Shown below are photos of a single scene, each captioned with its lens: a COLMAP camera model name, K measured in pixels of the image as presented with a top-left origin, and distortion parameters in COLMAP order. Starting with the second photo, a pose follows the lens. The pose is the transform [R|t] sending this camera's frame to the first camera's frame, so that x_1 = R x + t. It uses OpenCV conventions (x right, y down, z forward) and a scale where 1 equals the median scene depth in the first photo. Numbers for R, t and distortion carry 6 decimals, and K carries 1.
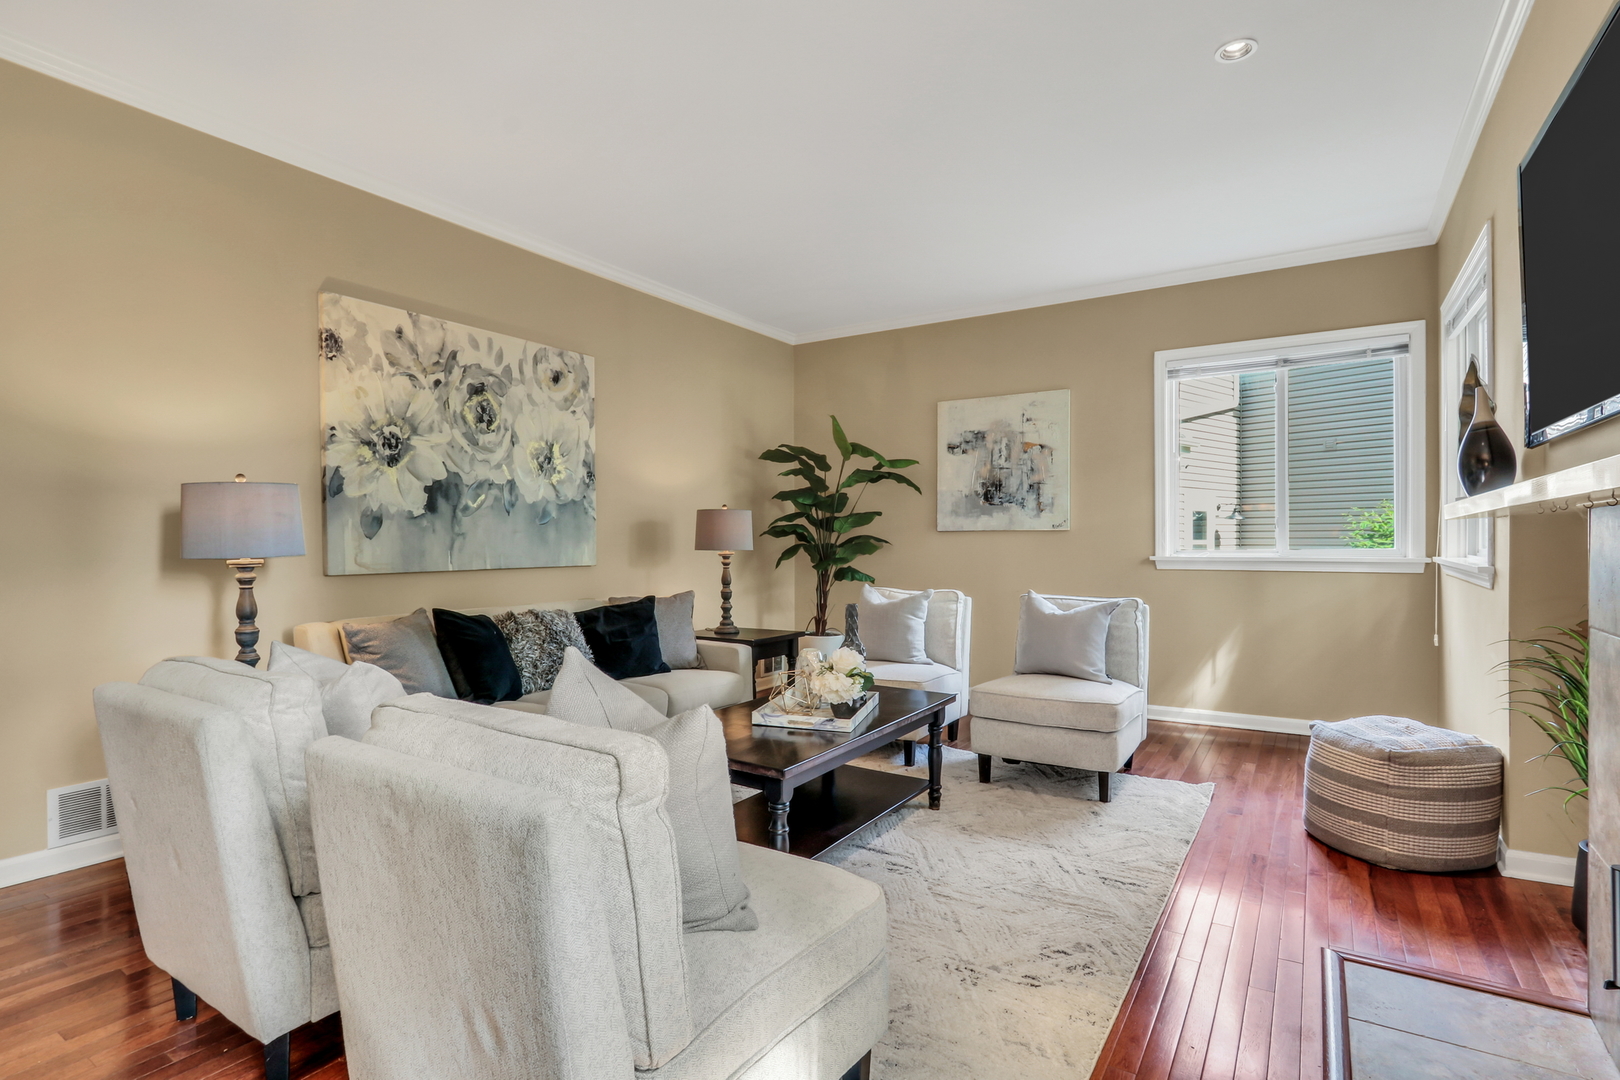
lens RADIAL K [[800.2, 0, 817.4], [0, 800.2, 540.0], [0, 0, 1]] dist [-0.011403, -0.000135]
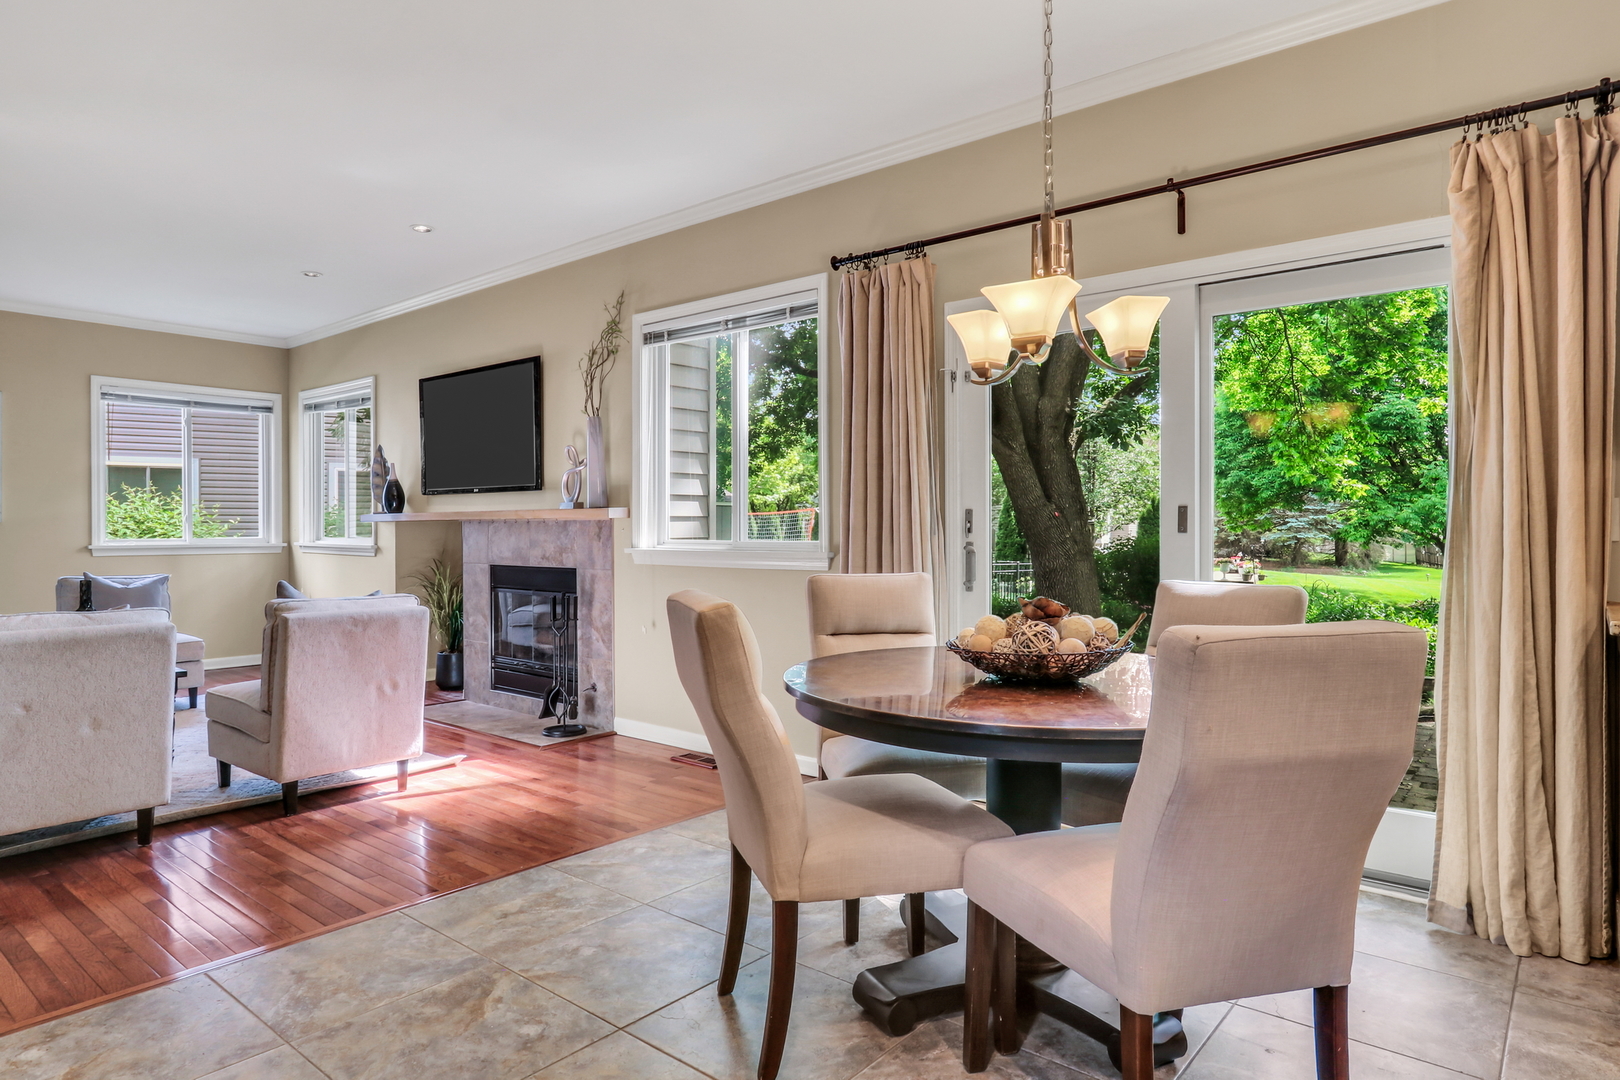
lens RADIAL K [[943.0, 0, 794.8], [0, 943.0, 534.1], [0, 0, 1]] dist [-0.014792, 0.006763]
pose [[0.132716, -0.001533, 0.991153, -1.004899], [-0.001766, 0.999997, 0.001783, -0.001257], [-0.991152, -0.001987, 0.132713, -0.285620]]
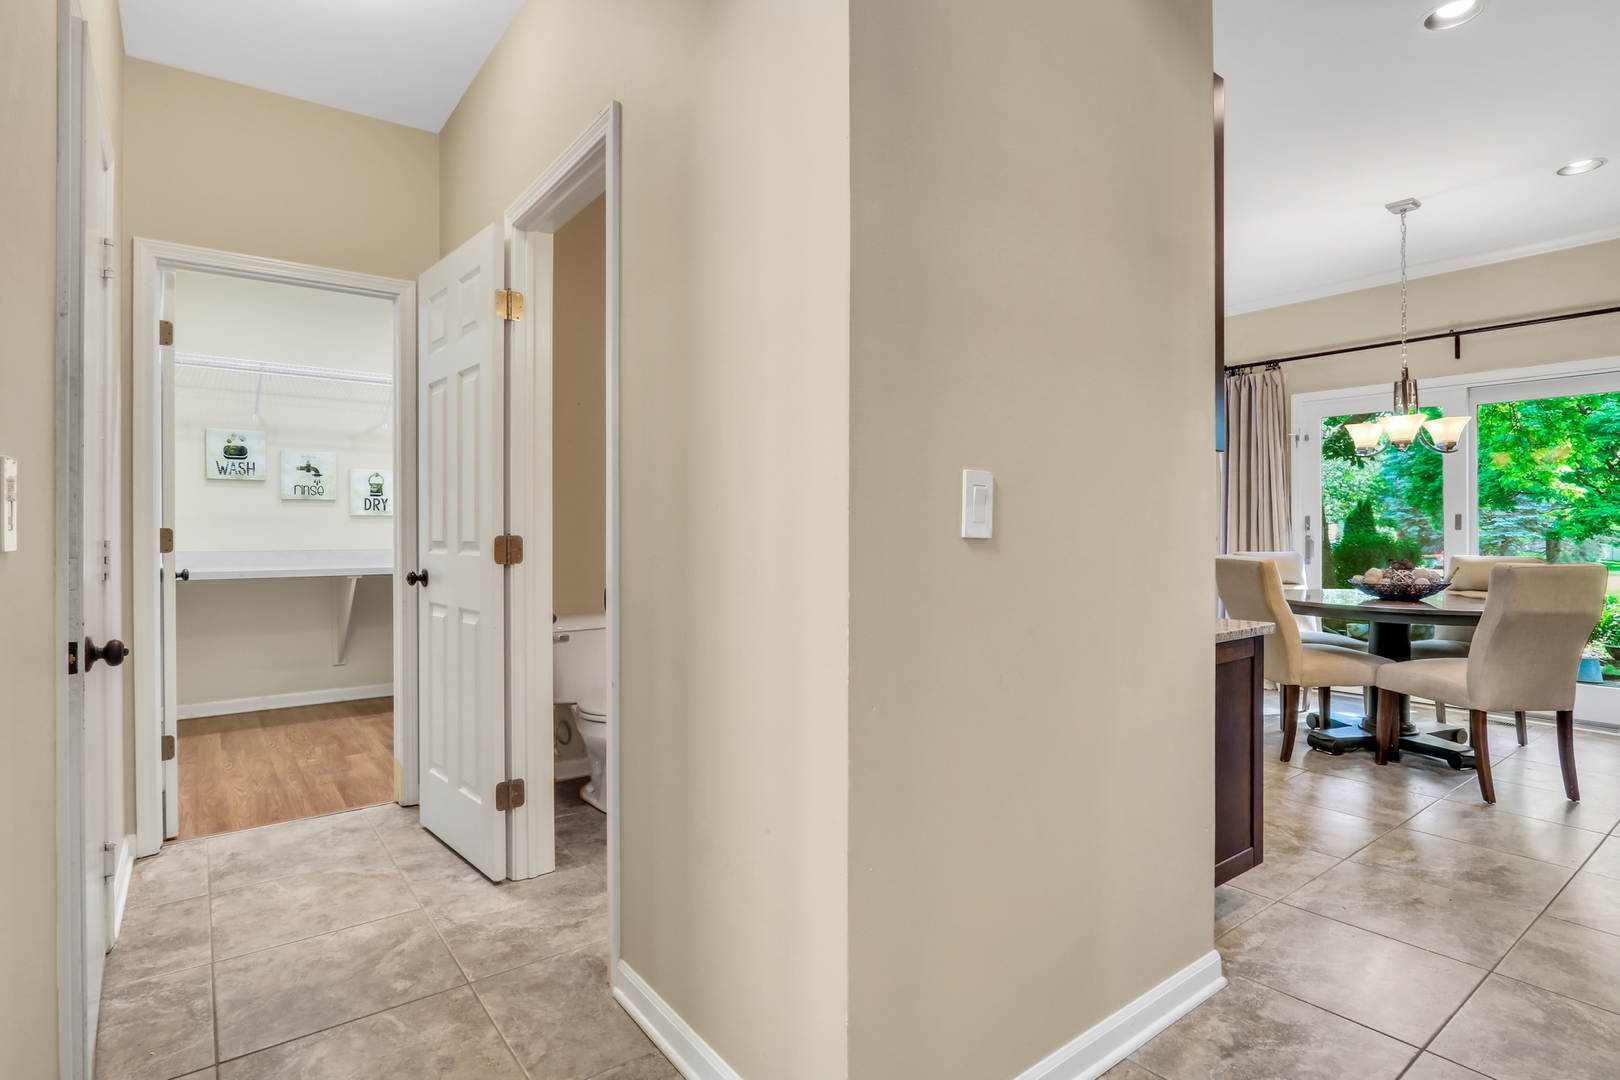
lens RADIAL K [[800.2, 0, 807.8], [0, 800.2, 533.5], [0, 0, 1]] dist [-0.011403, -0.000135]
pose [[0.353276, -0.003032, 0.935514, -1.616810], [-0.003315, 0.999984, 0.004493, 0.001967], [-0.935513, -0.004688, 0.353260, -0.017358]]
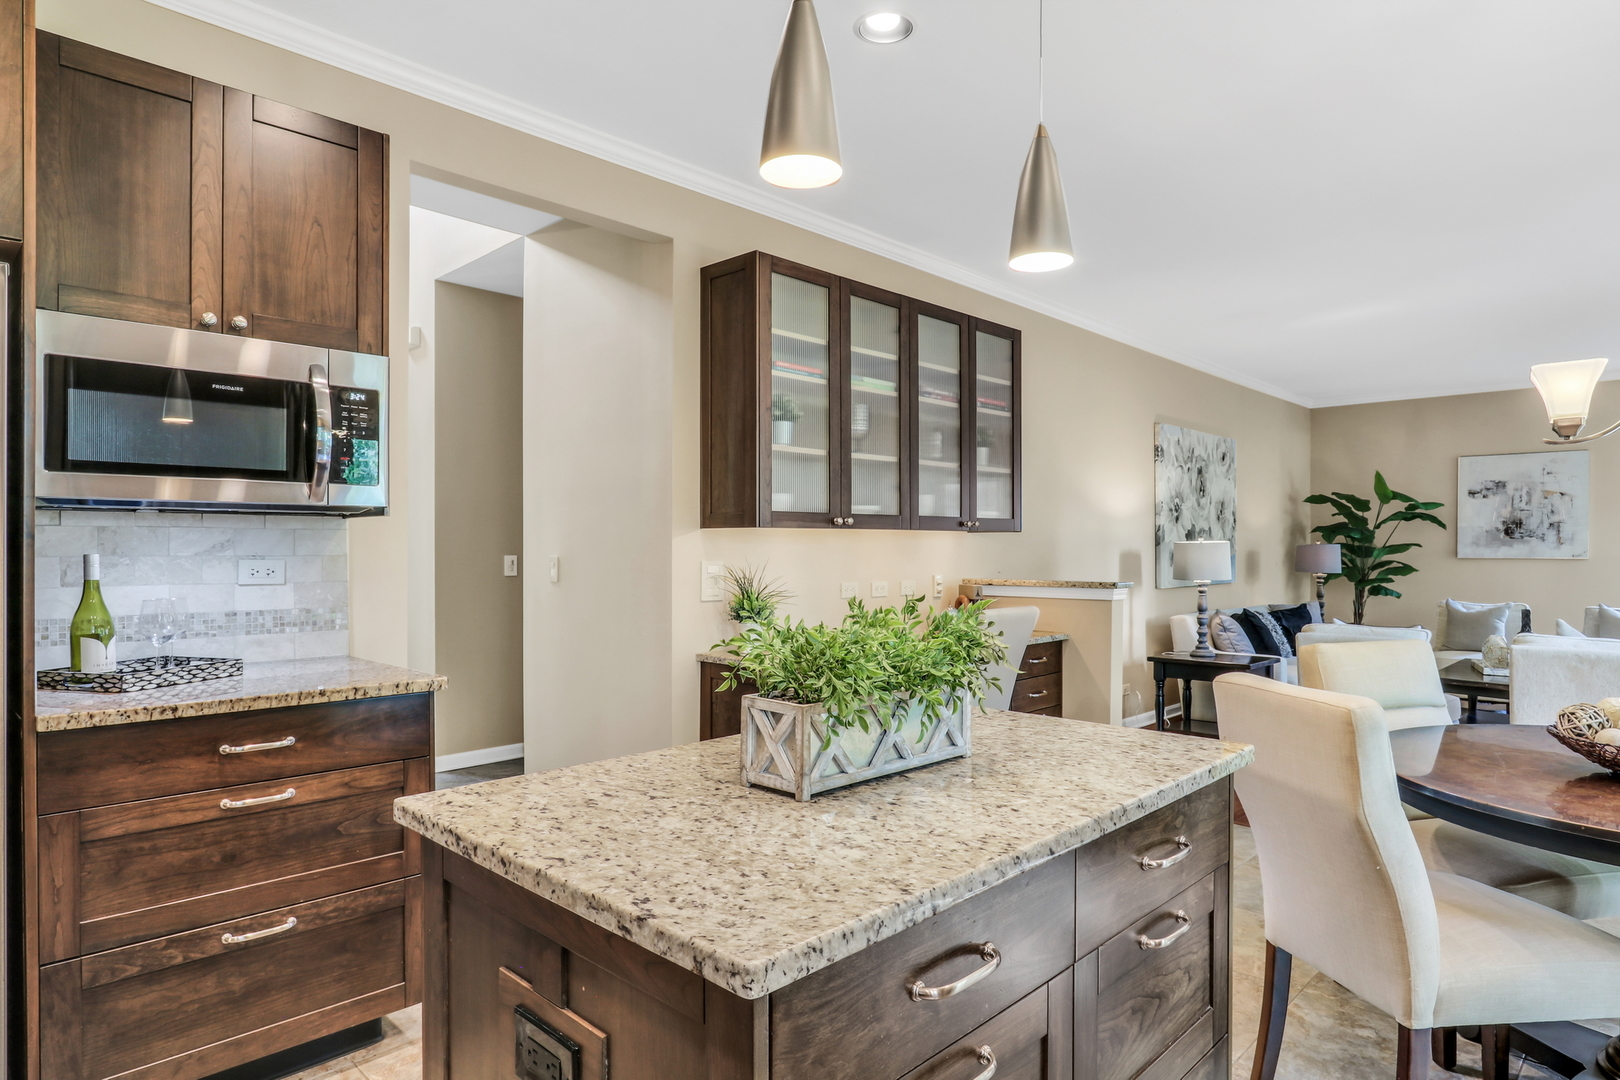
lens RADIAL K [[943.0, 0, 810.6], [0, 943.0, 544.7], [0, 0, 1]] dist [-0.014792, 0.006763]
pose [[0.979550, 0.004373, -0.201154, -0.774079], [-0.004690, 0.999988, -0.001099, -0.036147], [0.201147, 0.002020, 0.979559, -0.928763]]
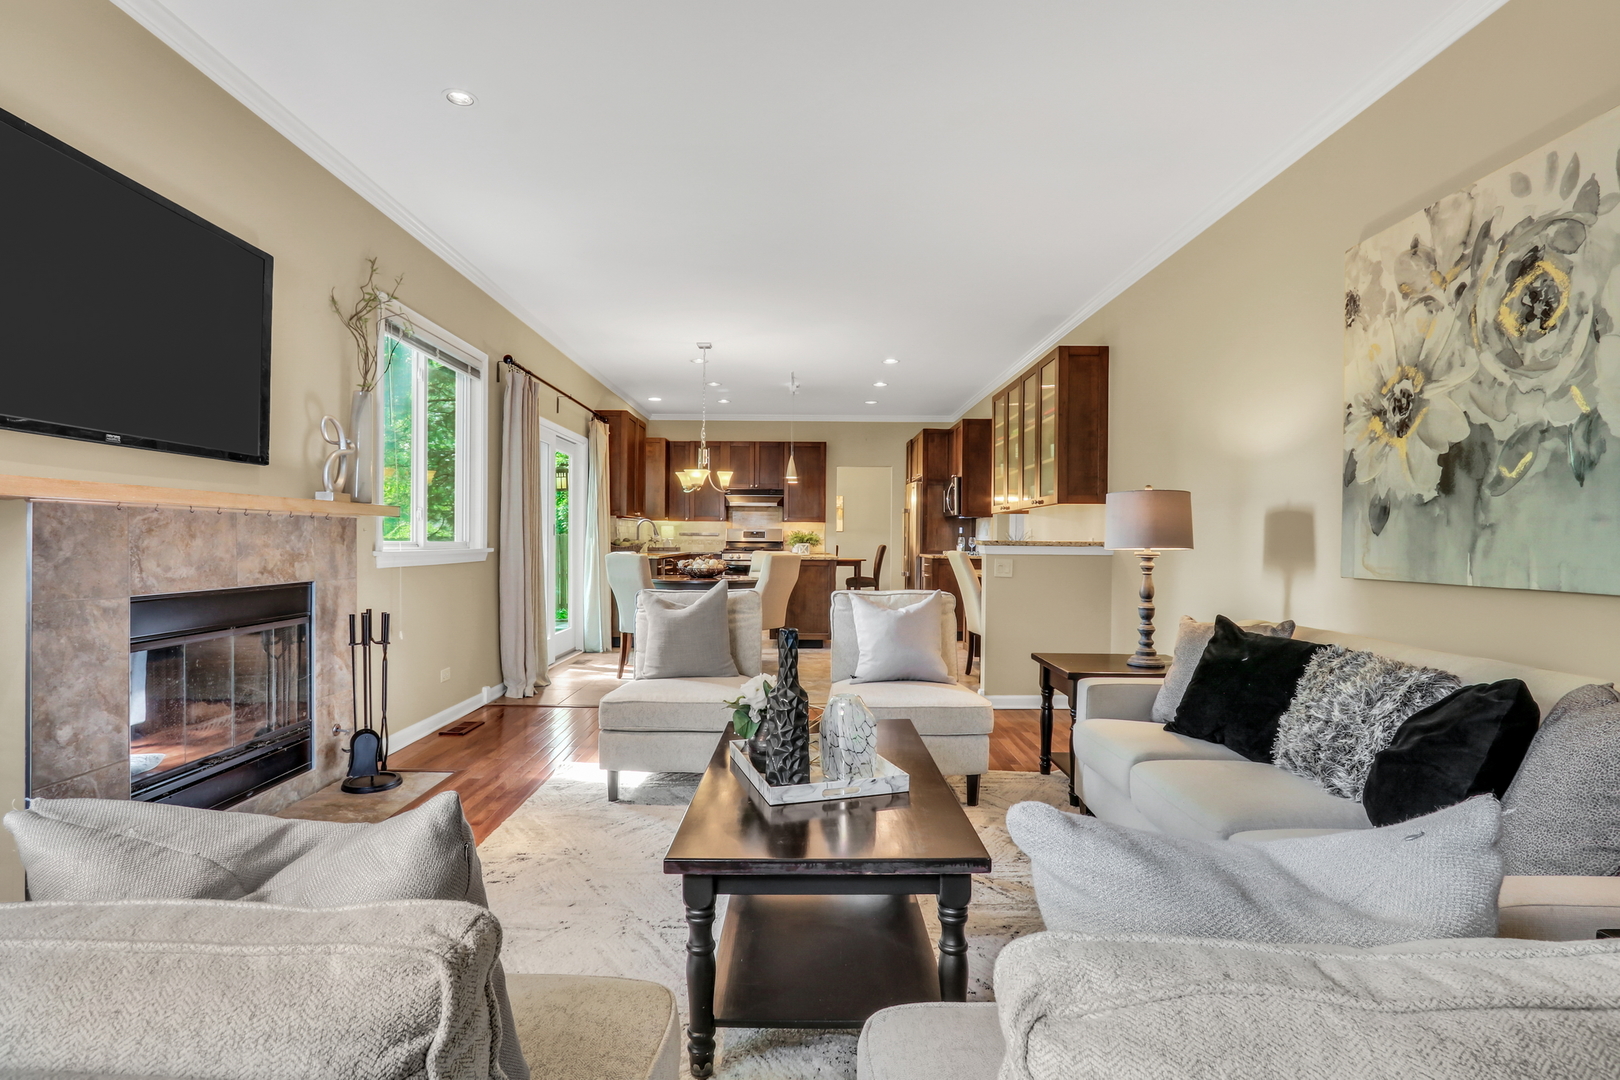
lens RADIAL K [[800.2, 0, 800.4], [0, 800.2, 546.0], [0, 0, 1]] dist [-0.011403, -0.000135]
pose [[-0.845844, 0.001113, -0.533430, 0.286117], [-0.003908, 0.999958, 0.008282, 0.004415], [0.533417, 0.009090, -0.845804, 1.163219]]
